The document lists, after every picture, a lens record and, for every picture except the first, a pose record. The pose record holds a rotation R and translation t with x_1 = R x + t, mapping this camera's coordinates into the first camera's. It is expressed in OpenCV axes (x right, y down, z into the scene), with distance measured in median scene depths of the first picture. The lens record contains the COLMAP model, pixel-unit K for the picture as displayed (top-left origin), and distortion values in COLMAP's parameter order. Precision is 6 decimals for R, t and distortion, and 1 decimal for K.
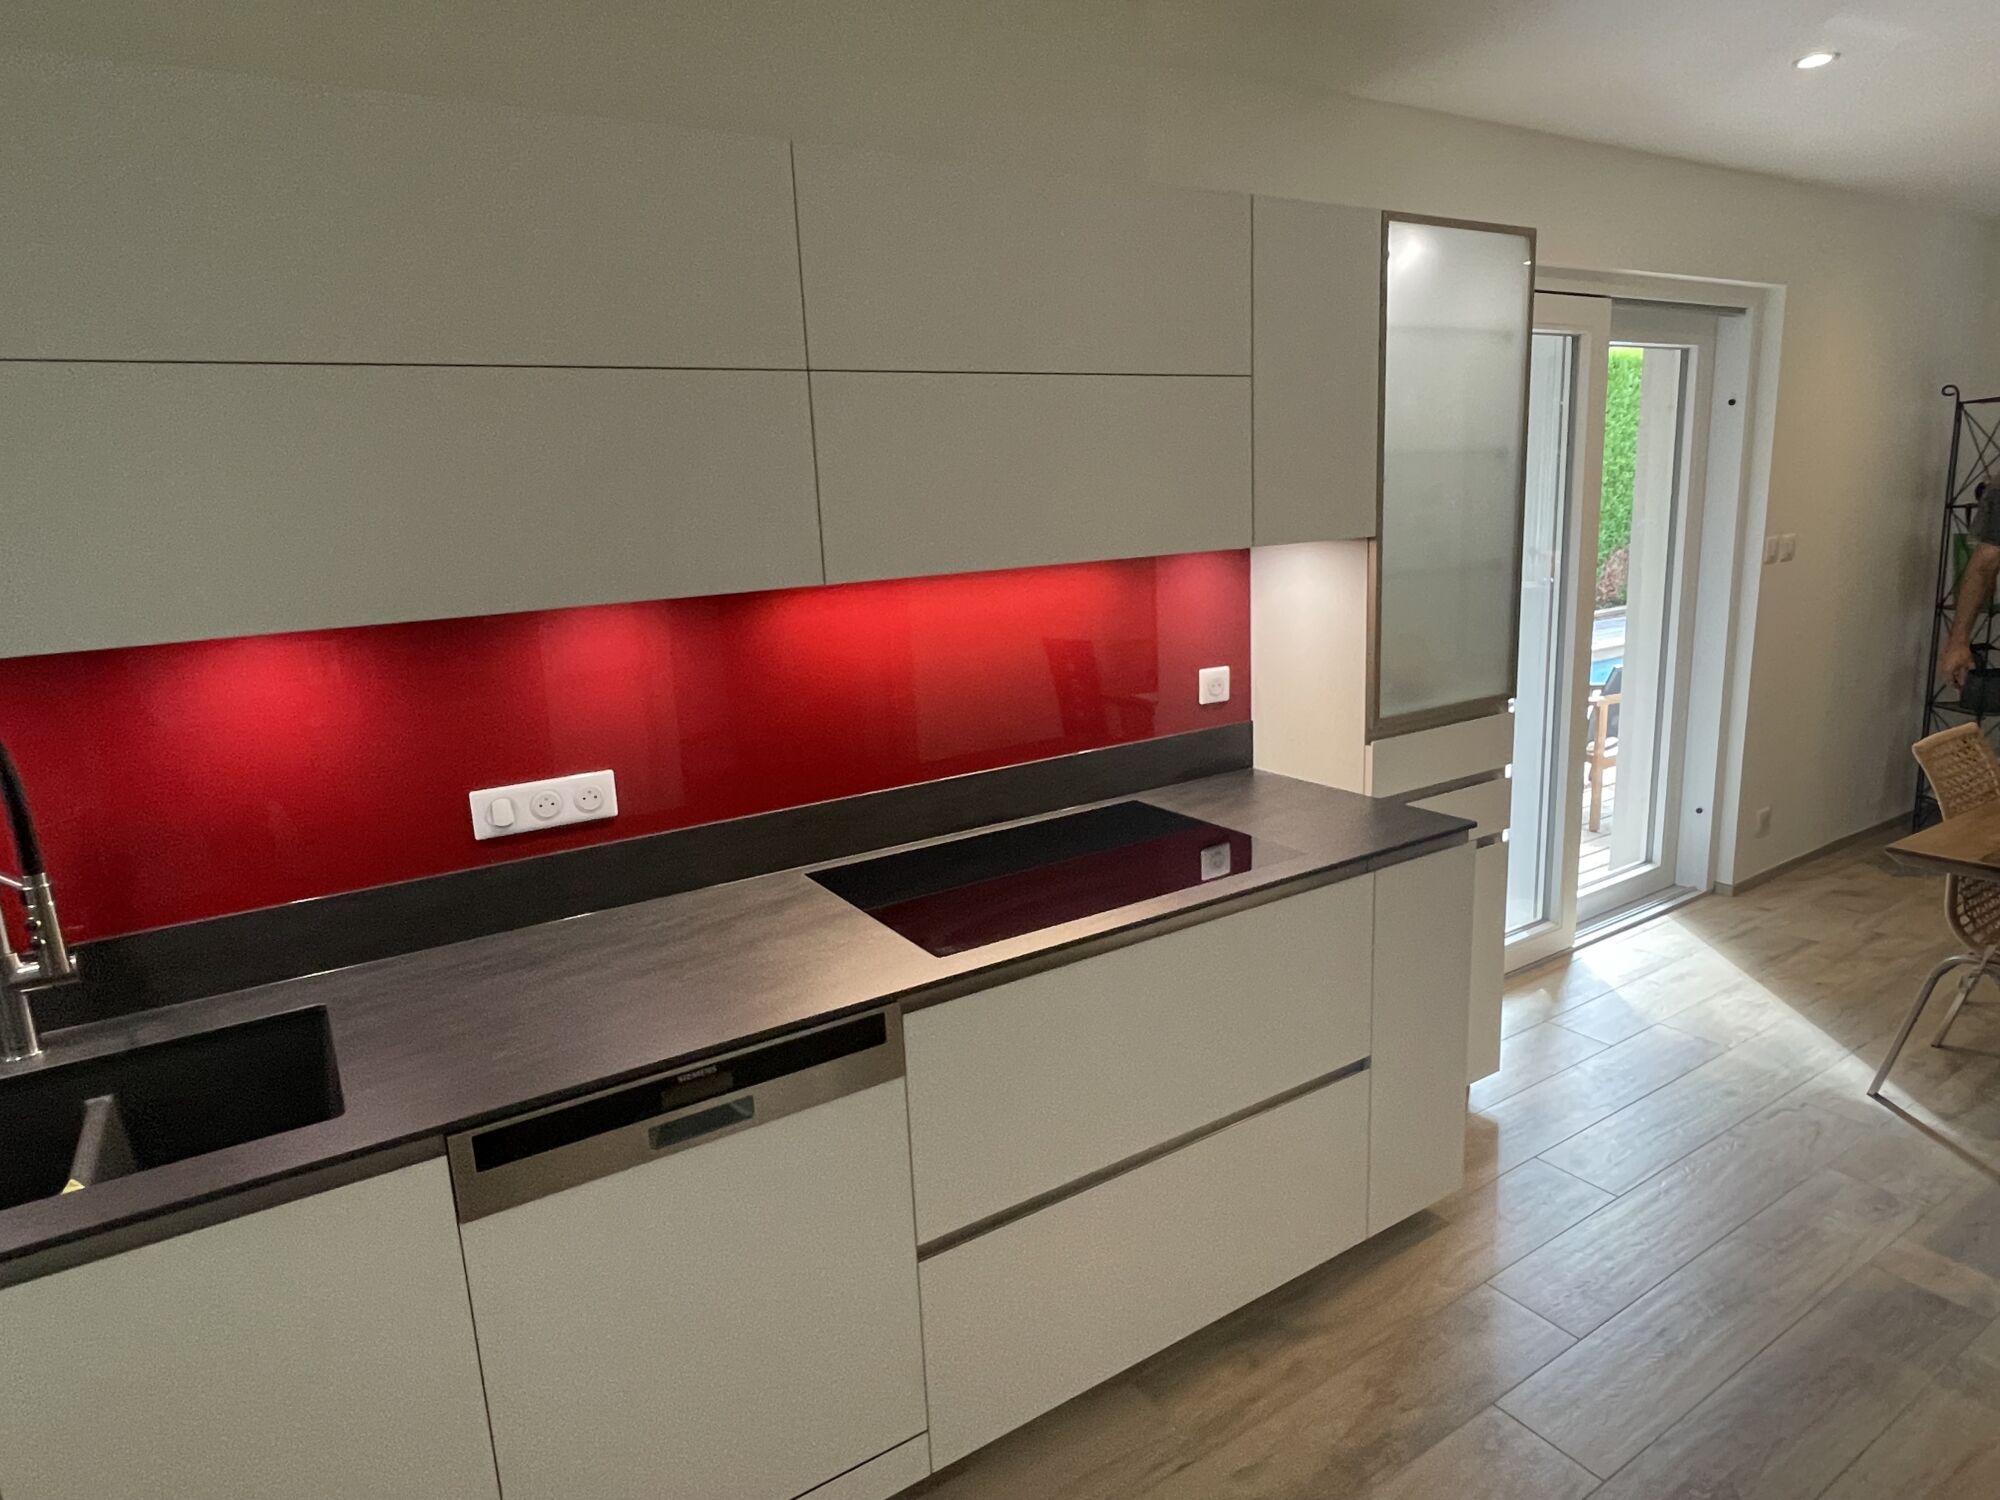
lens RADIAL K [[1171.0, 0, 987.0], [0, 1171.0, 738.5], [0, 0, 1]] dist [-0.001570, -0.001680]
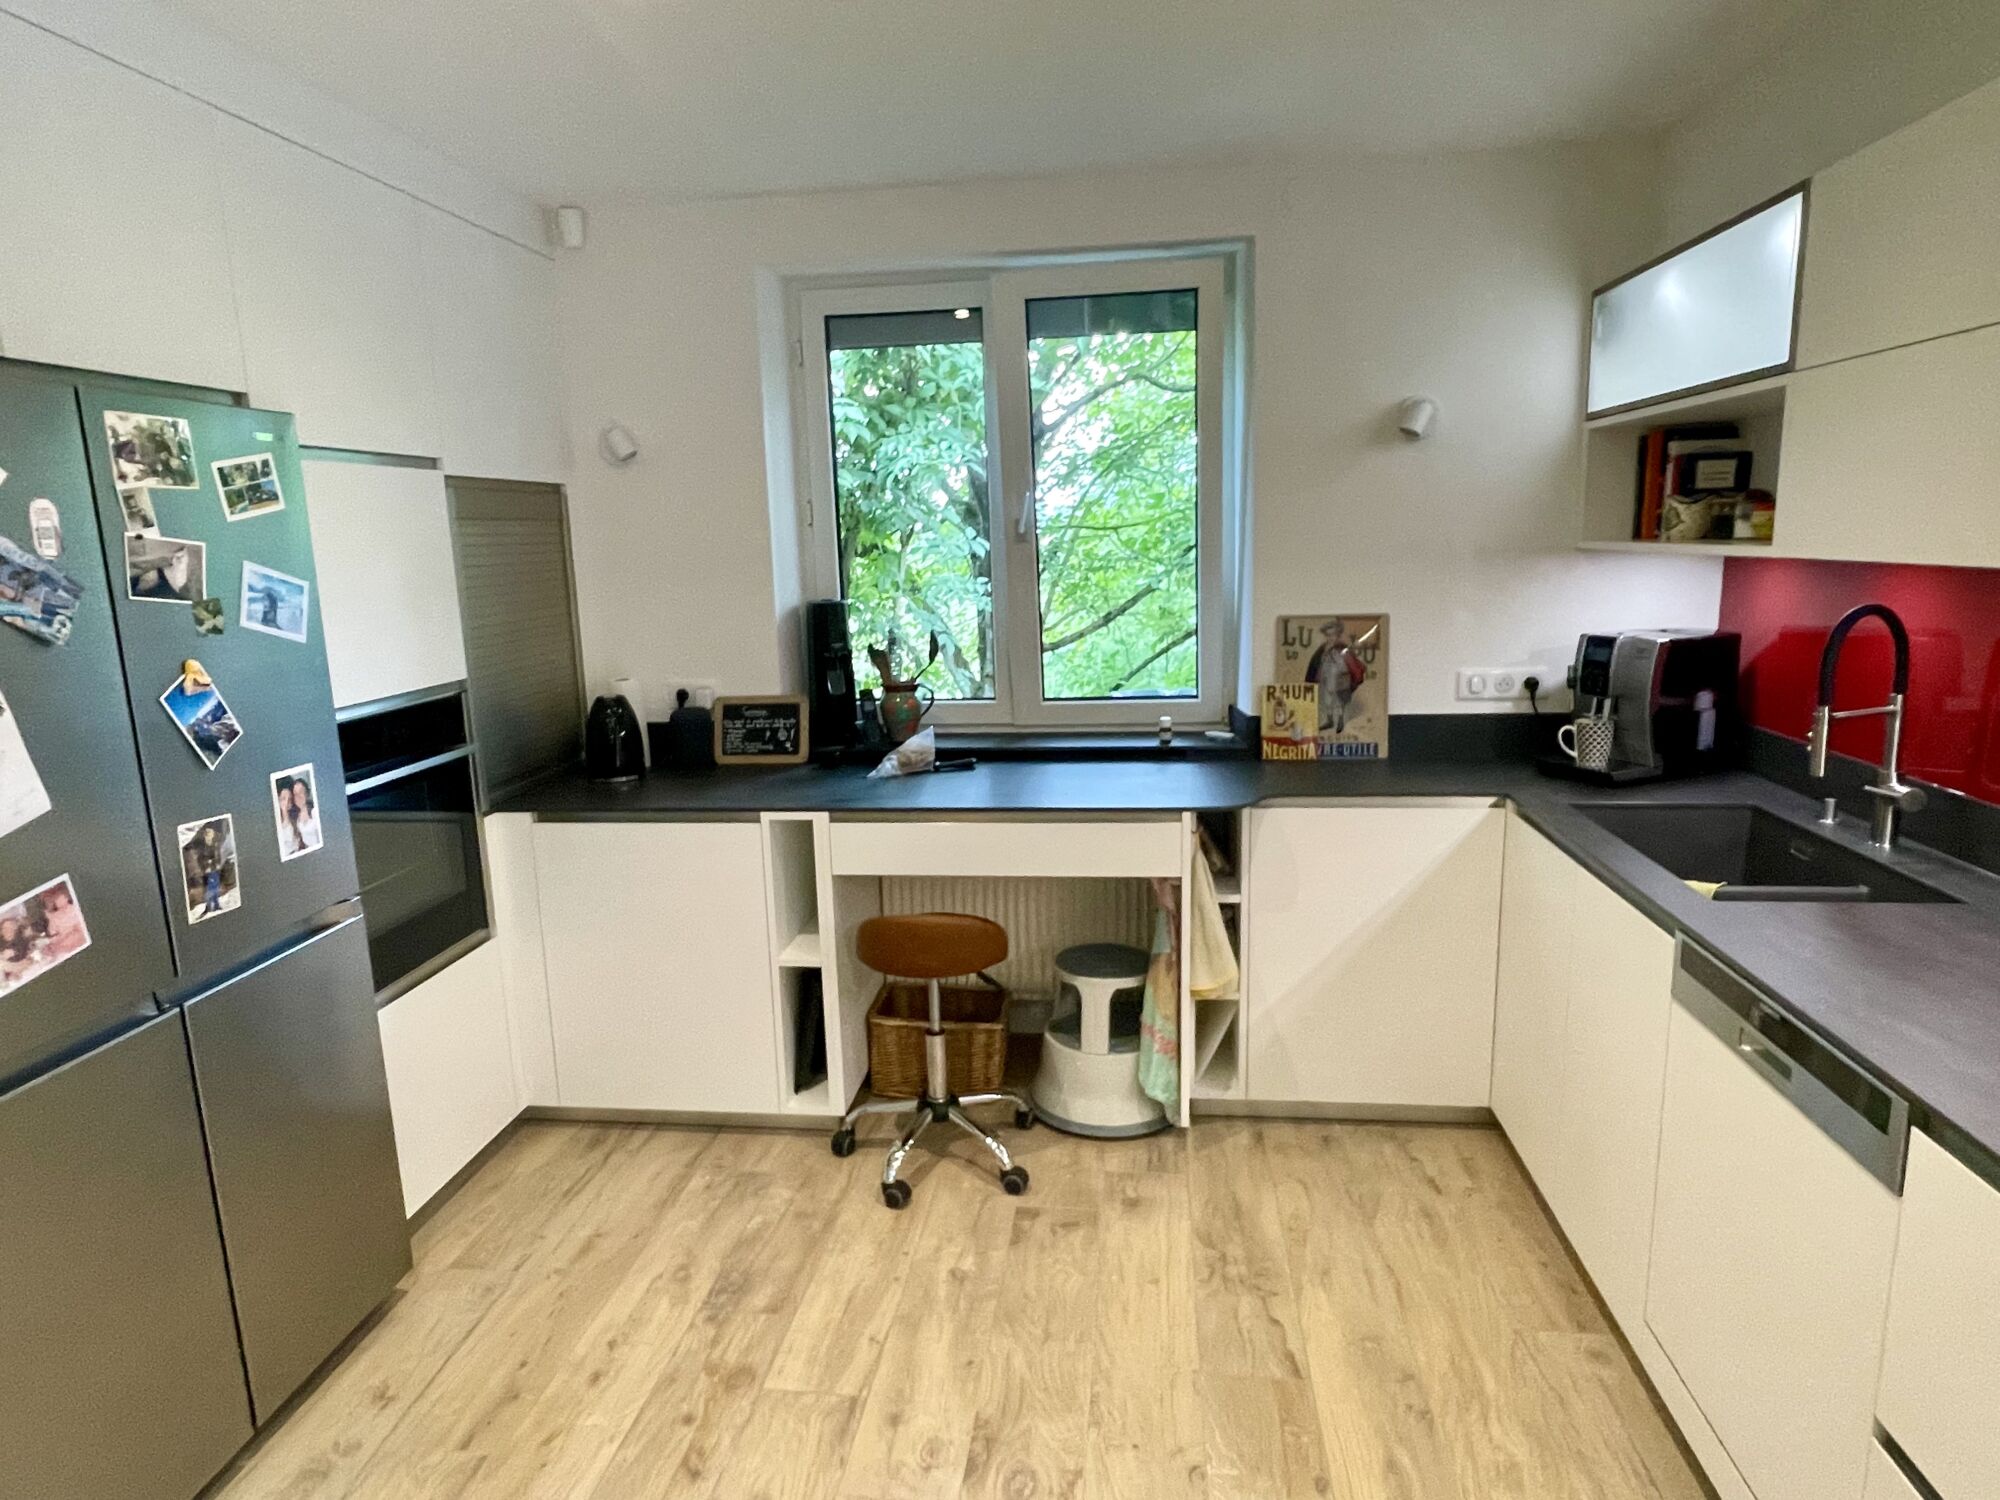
lens RADIAL K [[1171.0, 0, 989.0], [0, 1171.0, 754.8], [0, 0, 1]] dist [-0.001570, -0.001680]
pose [[-0.633812, 0.210609, -0.744262, 0.848469], [-0.098718, 0.932322, 0.347894, -0.206952], [0.767161, 0.293972, -0.570126, 0.894017]]
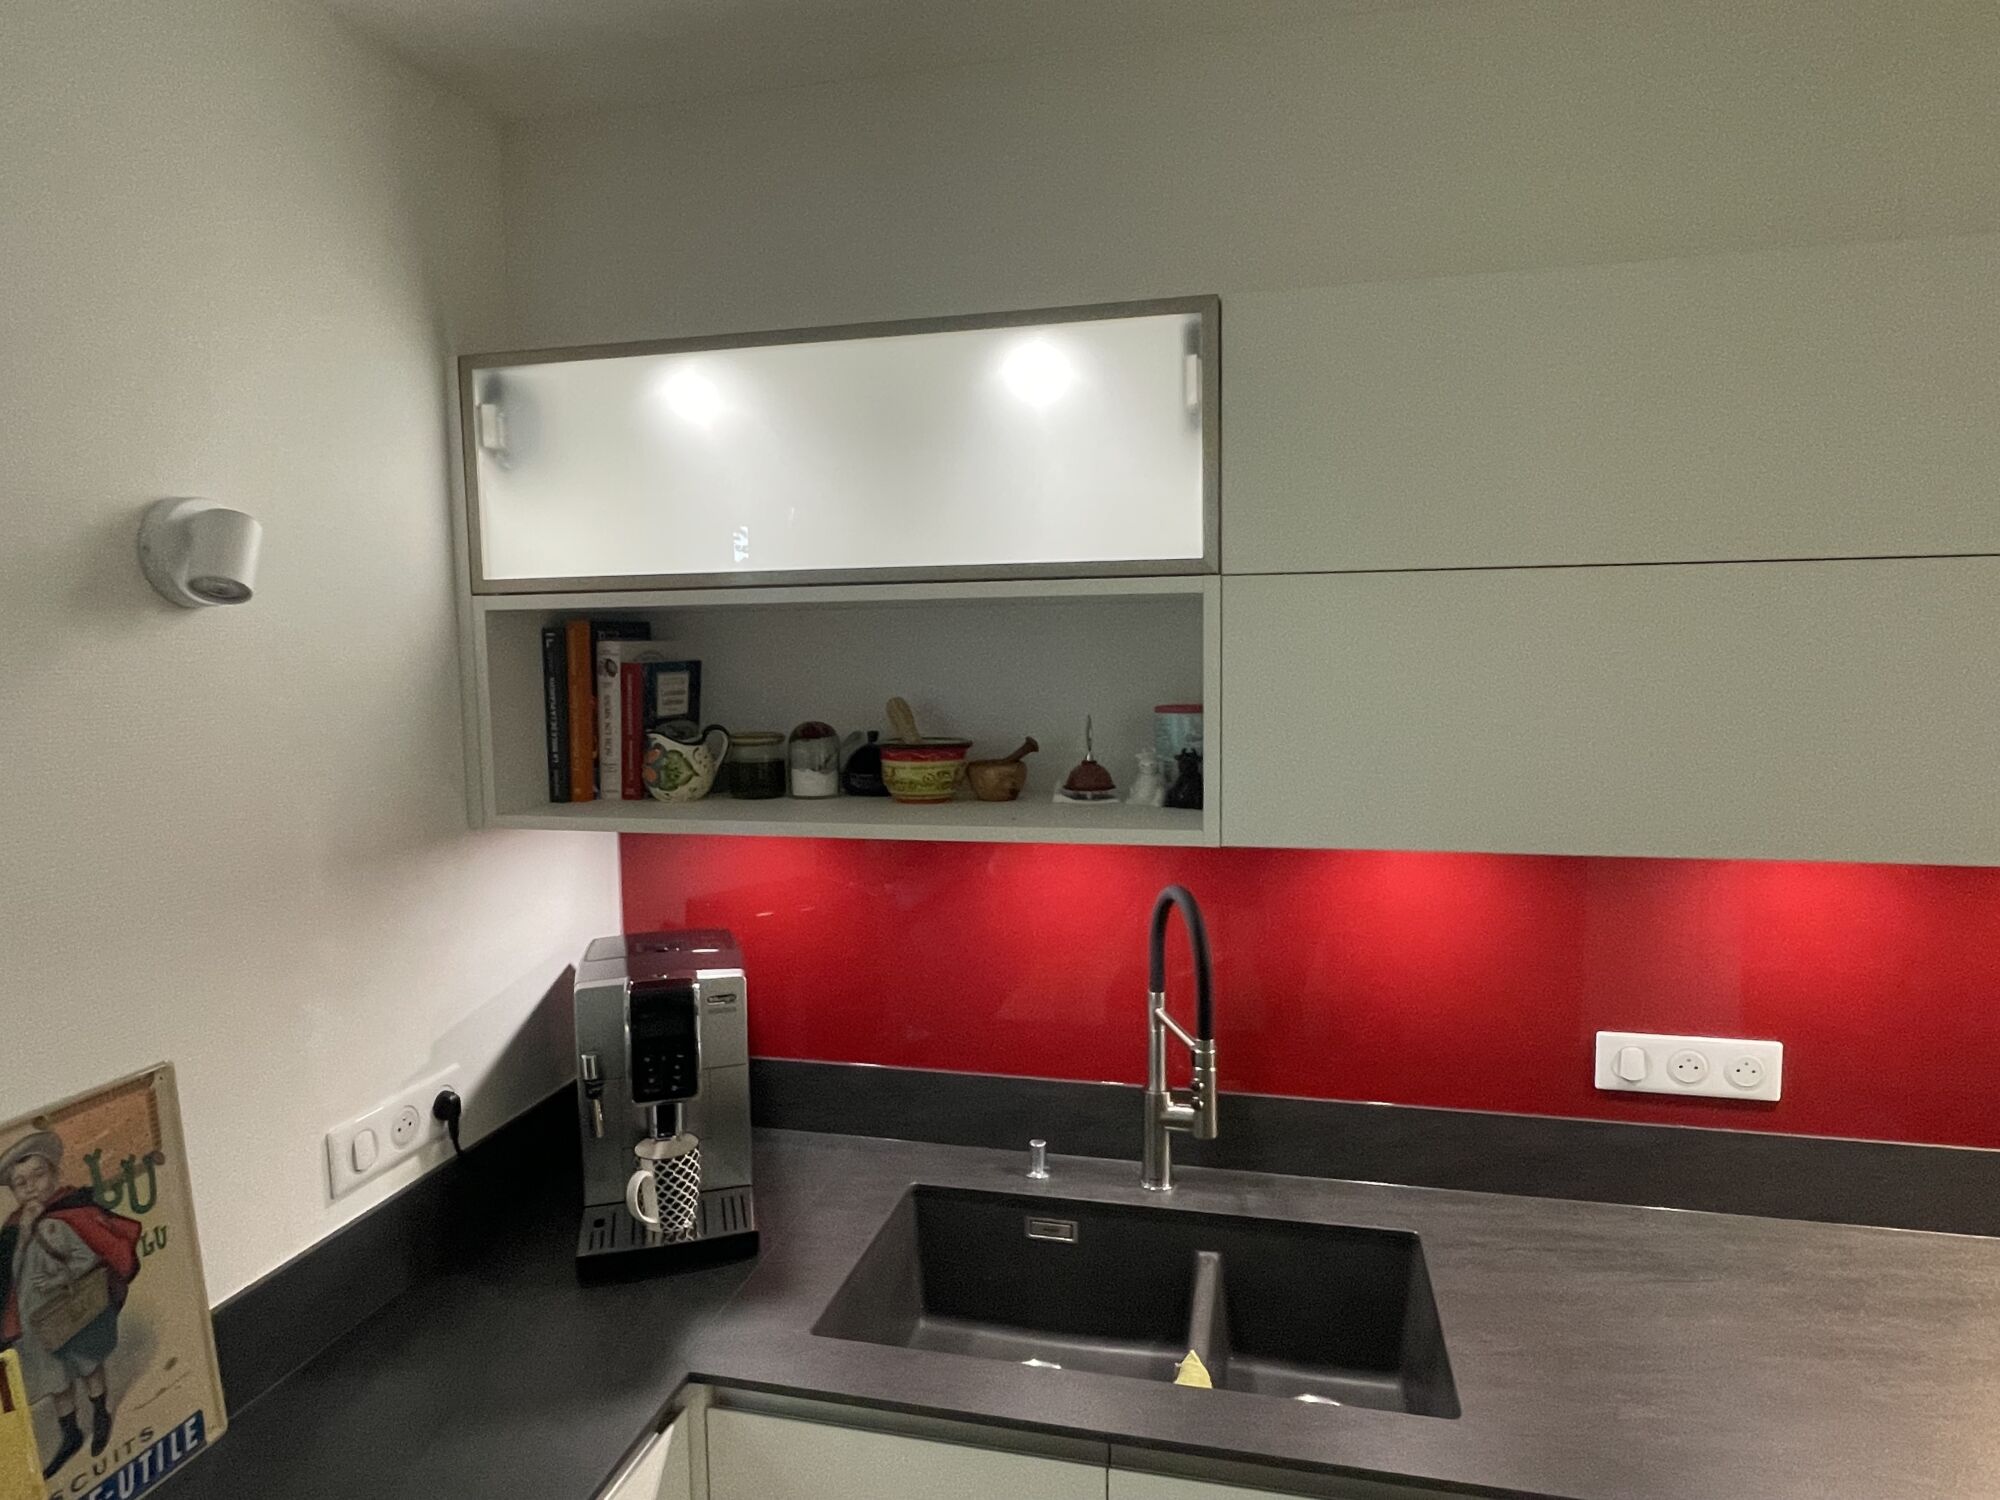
lens RADIAL K [[1171.0, 0, 1003.4], [0, 1171.0, 740.0], [0, 0, 1]] dist [-0.001570, -0.001680]
pose [[0.703774, 0.095250, -0.704009, -0.186689], [-0.165188, 0.985751, -0.031764, -0.075154], [0.690952, 0.138649, 0.709480, 0.066363]]
